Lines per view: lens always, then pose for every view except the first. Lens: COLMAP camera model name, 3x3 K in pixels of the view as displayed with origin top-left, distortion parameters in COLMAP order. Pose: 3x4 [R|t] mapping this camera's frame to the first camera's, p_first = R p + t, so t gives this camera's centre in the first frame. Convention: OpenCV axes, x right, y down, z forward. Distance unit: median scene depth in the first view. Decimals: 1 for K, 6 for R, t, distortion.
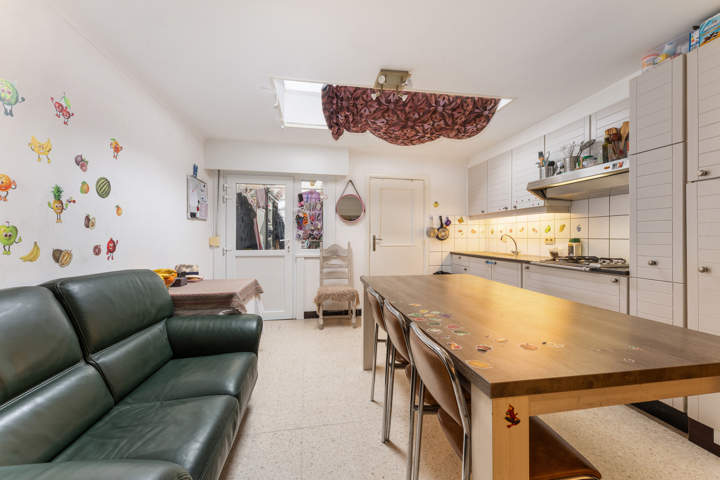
lens RADIAL K [[286.6, 0, 360.3], [0, 286.6, 240.8], [0, 0, 1]] dist [-0.001107, -0.000010]
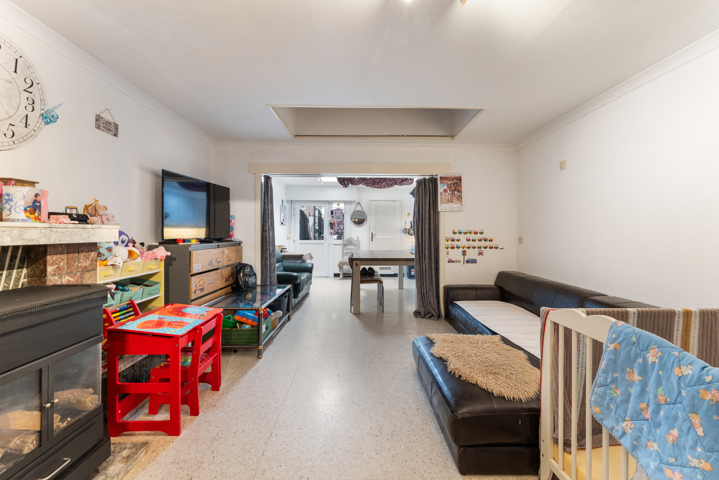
lens RADIAL K [[286.2, 0, 362.6], [0, 286.2, 233.6], [0, 0, 1]] dist [-0.001107, -0.000010]
pose [[0.989533, 0.002293, -0.144290, 0.264157], [-0.003639, 0.999952, -0.009063, 0.004967], [0.144262, 0.009493, 0.989494, -0.839665]]
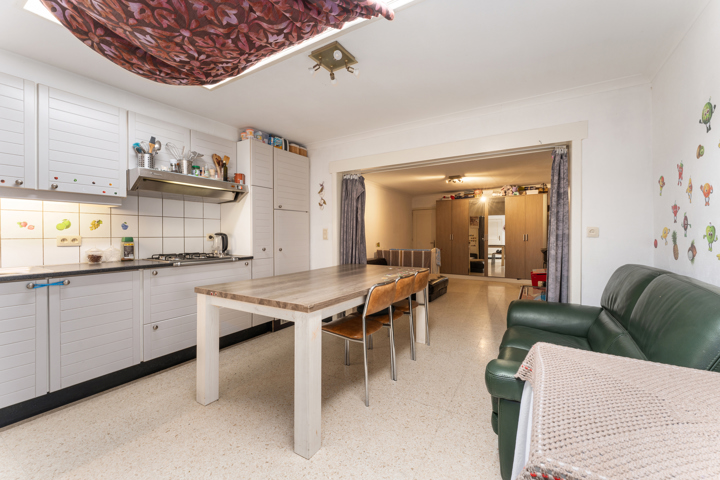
lens RADIAL K [[286.6, 0, 364.7], [0, 286.6, 238.1], [0, 0, 1]] dist [-0.001107, -0.000010]
pose [[-0.757954, -0.007905, 0.652260, -0.284948], [0.010606, 0.999645, 0.024441, -0.014195], [-0.652222, 0.025443, -0.757601, 0.852929]]
